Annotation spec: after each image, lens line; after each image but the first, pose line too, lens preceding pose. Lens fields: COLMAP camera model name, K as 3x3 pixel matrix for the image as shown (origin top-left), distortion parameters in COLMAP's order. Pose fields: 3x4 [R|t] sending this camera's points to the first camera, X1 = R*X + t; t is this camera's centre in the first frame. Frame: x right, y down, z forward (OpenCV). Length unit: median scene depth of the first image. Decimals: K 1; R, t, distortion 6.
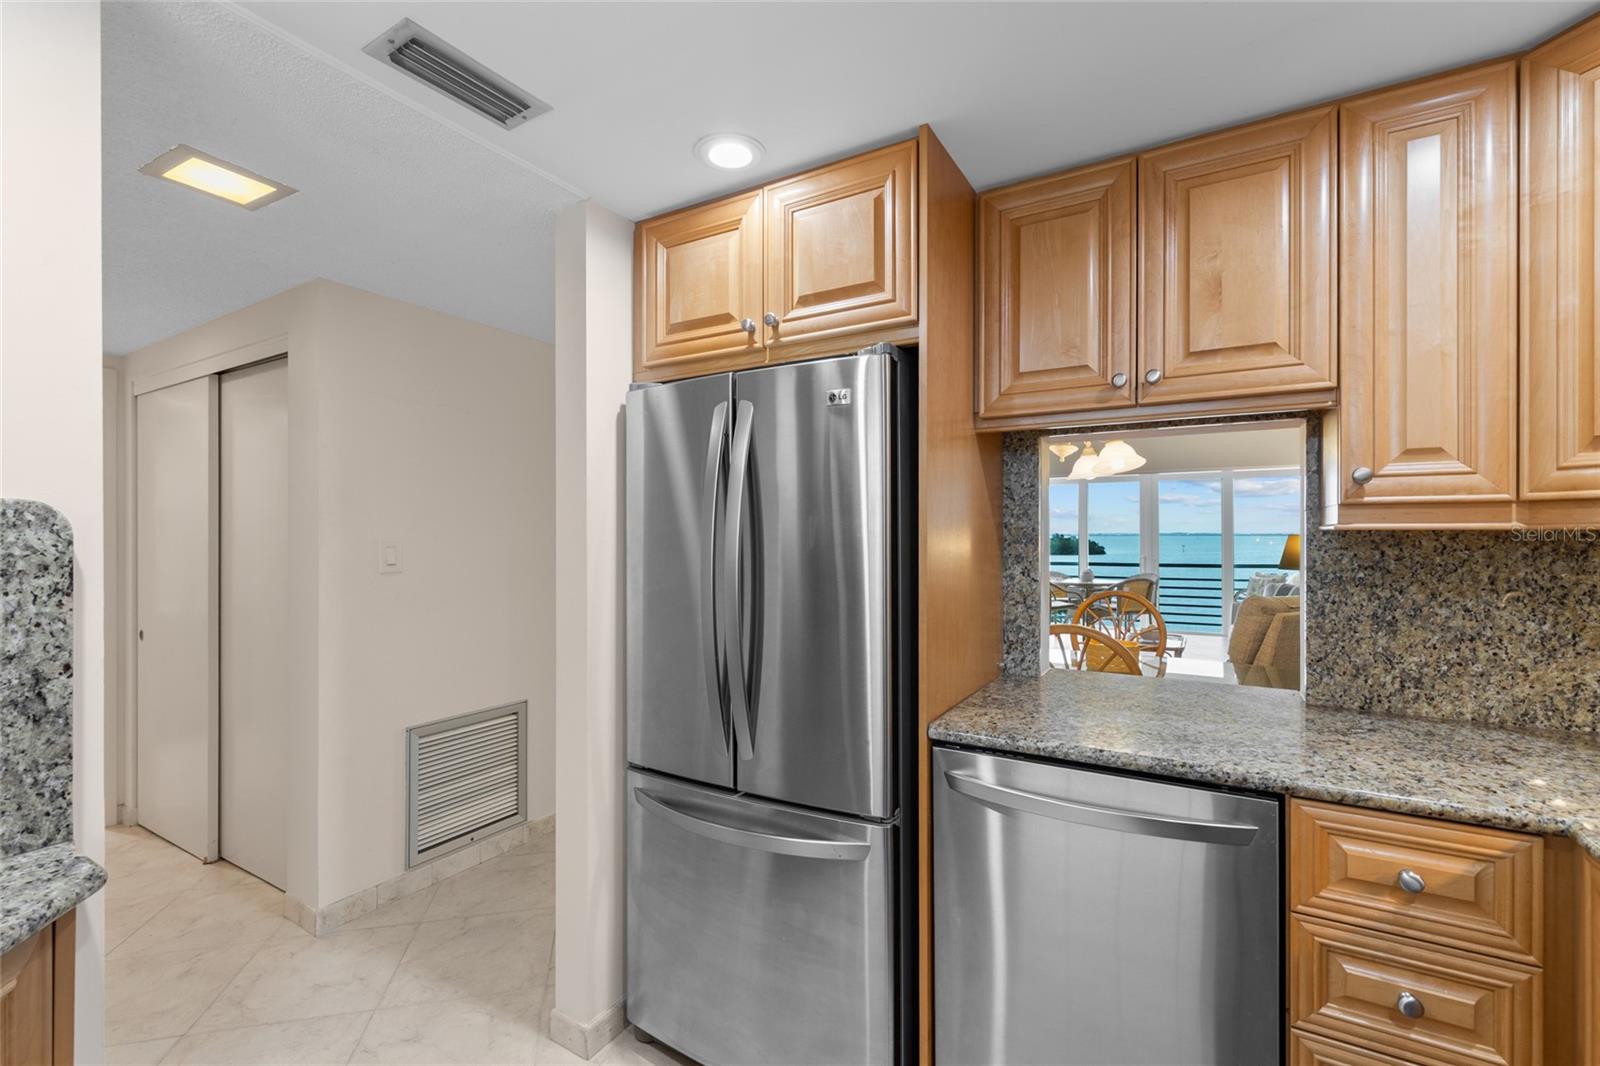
lens RADIAL K [[698.0, 0, 796.5], [0, 698.0, 538.4], [0, 0, 1]] dist [0.001951, -0.000281]
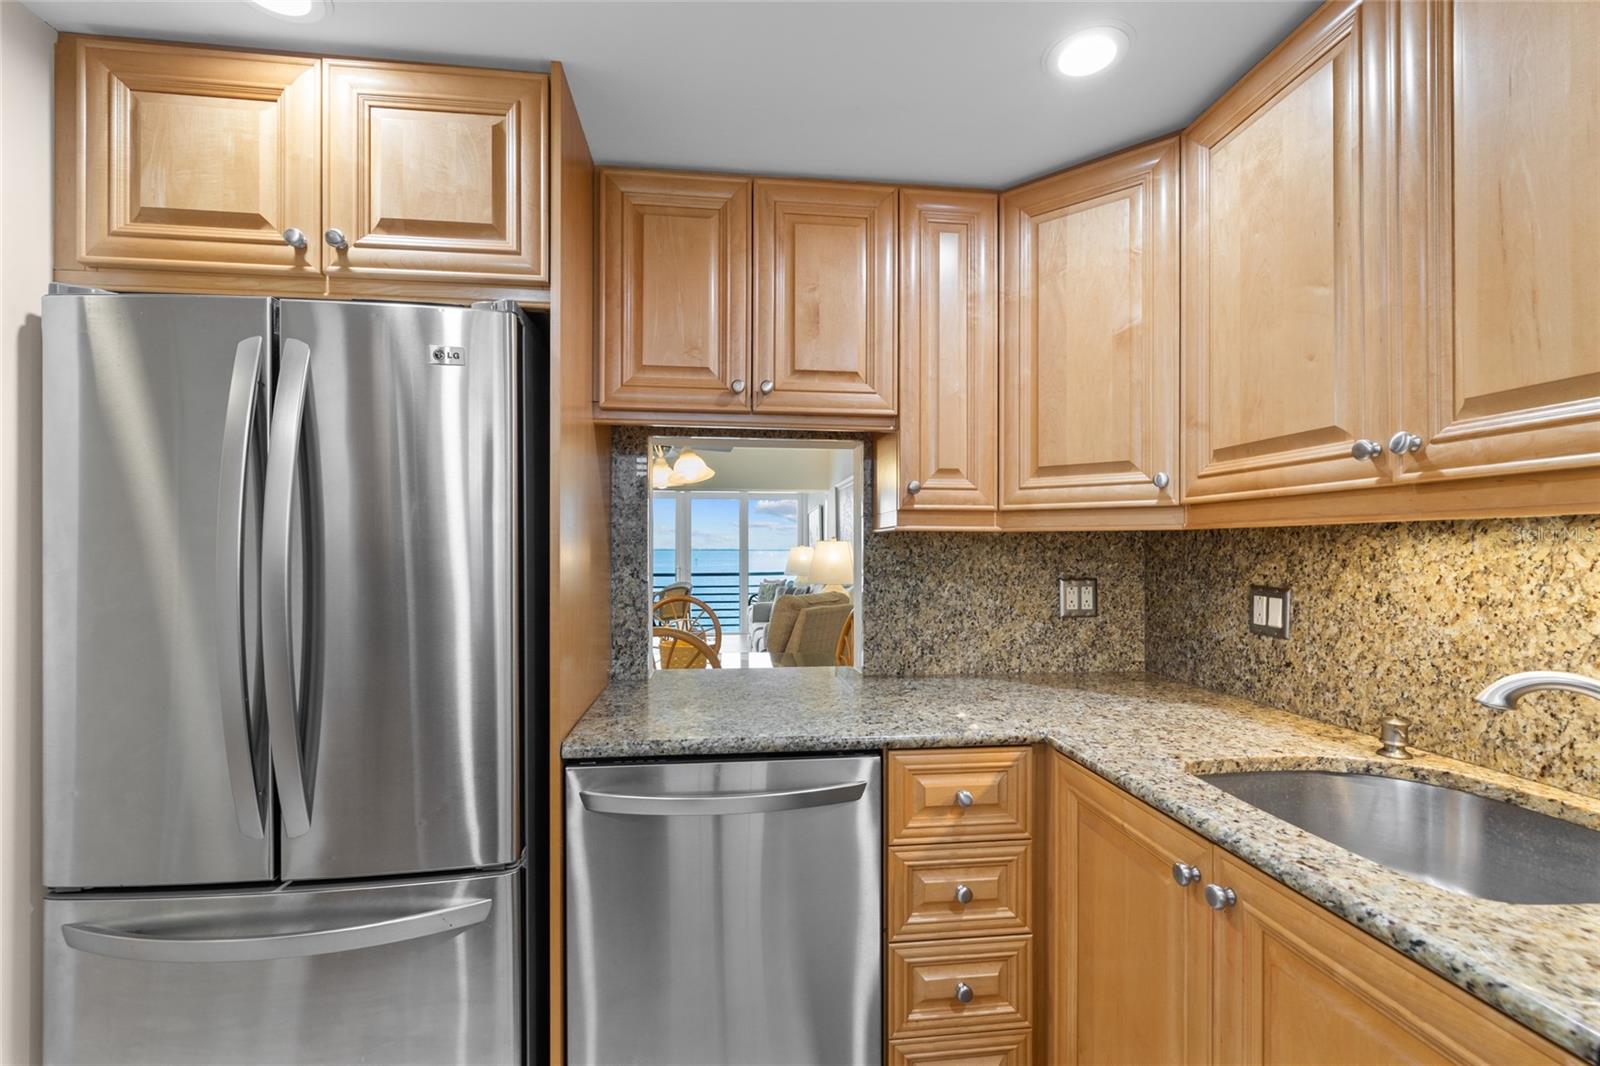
lens RADIAL K [[698.0, 0, 799.1], [0, 698.0, 550.7], [0, 0, 1]] dist [0.001951, -0.000281]
pose [[0.791476, 0.002793, 0.611194, -0.109298], [-0.000540, 0.999992, -0.003871, 0.025919], [-0.611200, 0.002734, 0.791471, 0.113598]]
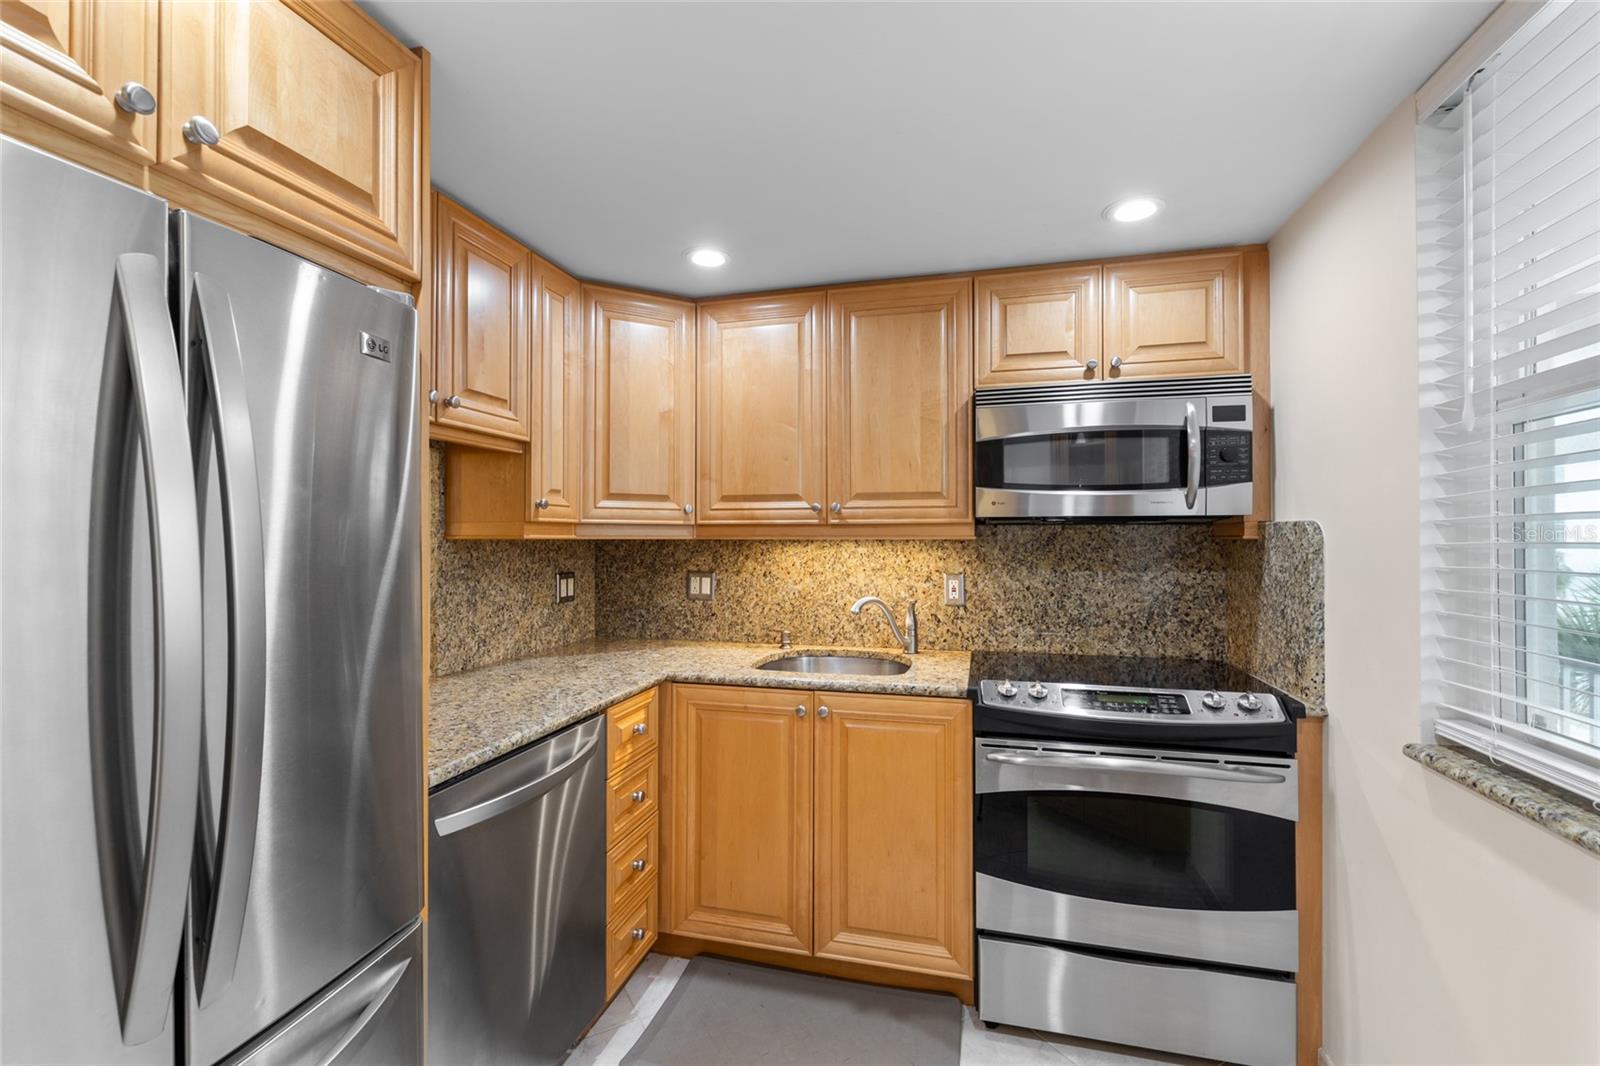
lens RADIAL K [[698.0, 0, 796.1], [0, 698.0, 534.5], [0, 0, 1]] dist [0.001951, -0.000281]
pose [[-0.281706, 0.006320, 0.959480, -0.710009], [0.006577, 0.999968, -0.004656, -0.009674], [-0.959478, 0.004999, -0.281738, 0.785457]]
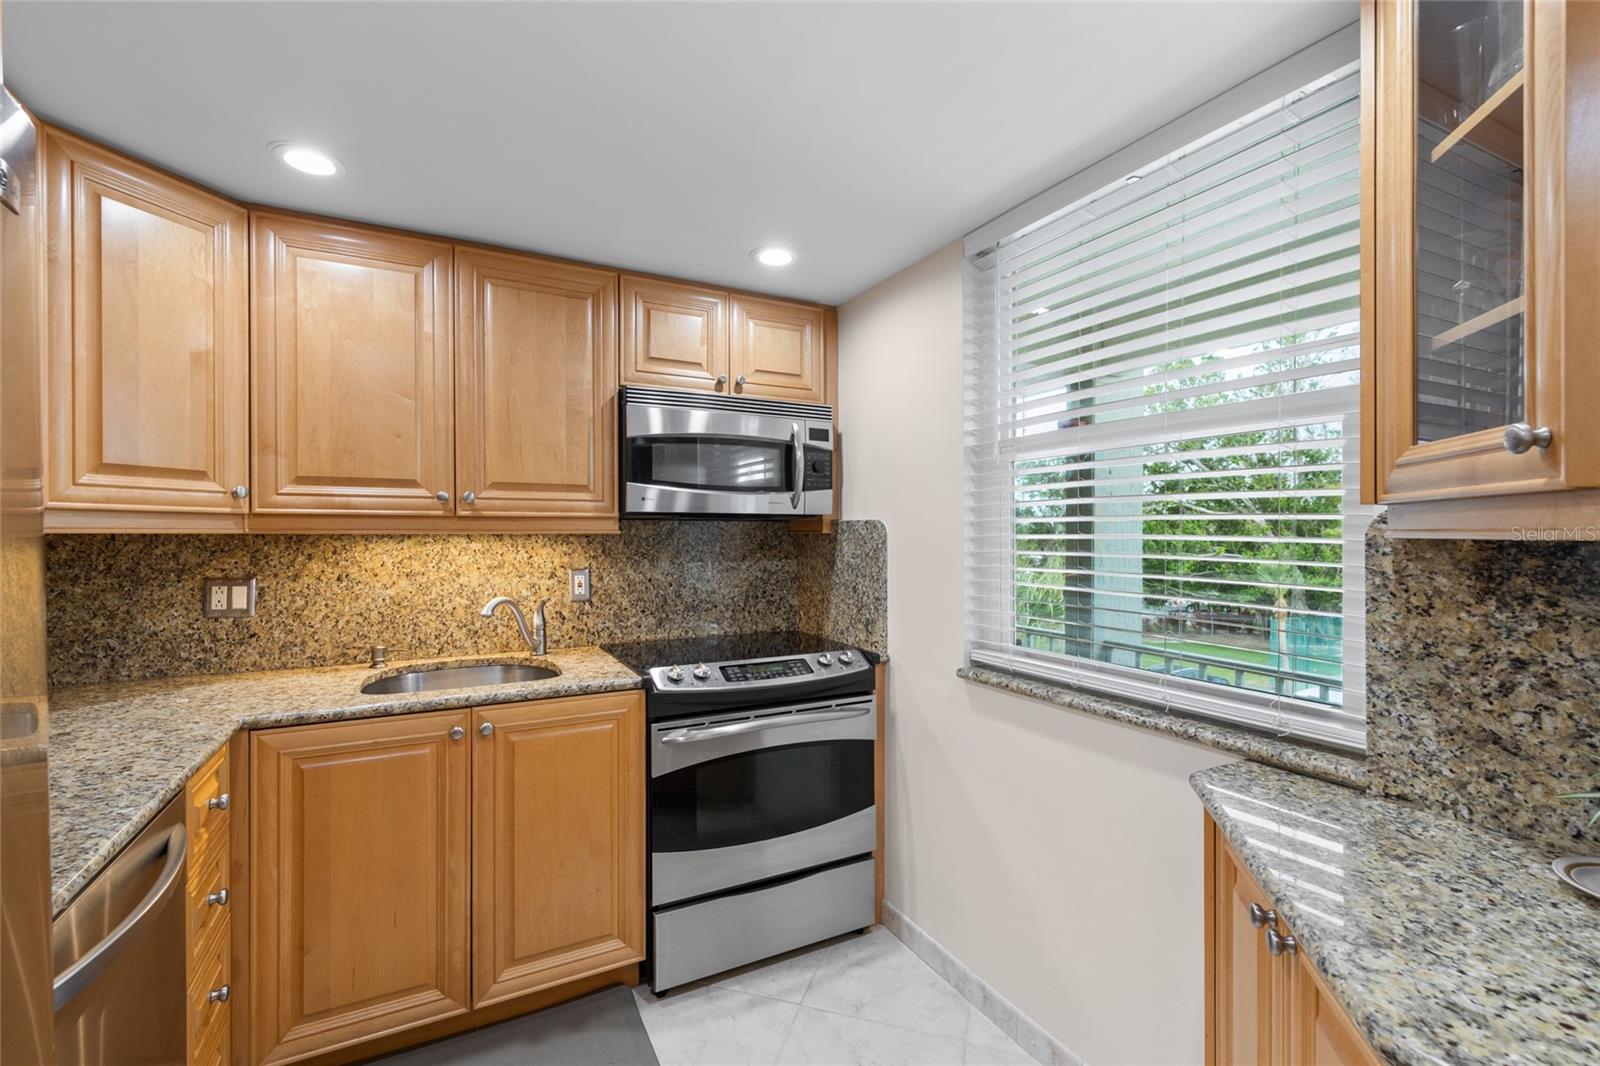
lens RADIAL K [[698.0, 0, 799.2], [0, 698.0, 538.7], [0, 0, 1]] dist [0.001951, -0.000281]
pose [[-0.857665, -0.002092, 0.514205, -0.503237], [0.004575, 0.999921, 0.011698, -0.008860], [-0.514189, 0.012385, -0.857588, 1.089328]]
